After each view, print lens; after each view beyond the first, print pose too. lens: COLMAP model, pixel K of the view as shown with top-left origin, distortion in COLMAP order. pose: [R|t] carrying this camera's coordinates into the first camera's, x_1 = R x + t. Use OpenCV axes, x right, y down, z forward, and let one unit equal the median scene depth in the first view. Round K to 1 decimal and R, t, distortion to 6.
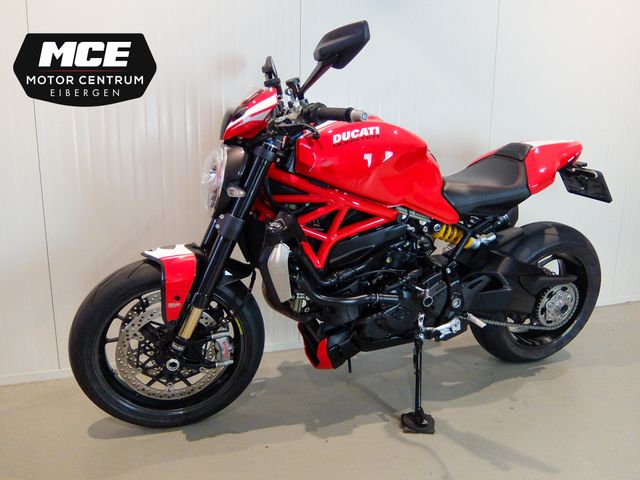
lens RADIAL K [[469.7, 0, 320.0], [0, 469.7, 240.0], [0, 0, 1]] dist [0.000868, 0.002977]
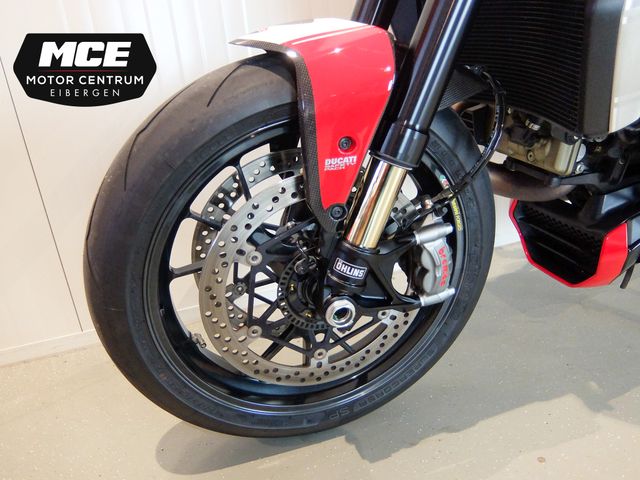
lens RADIAL K [[485.7, 0, 320.0], [0, 485.7, 240.0], [0, 0, 1]] dist [-0.002434, -0.002977]
pose [[0.994619, -0.102066, -0.017788, -0.305136], [0.103603, 0.980743, 0.165557, 0.124308], [0.000548, -0.166509, 0.986040, 0.564944]]
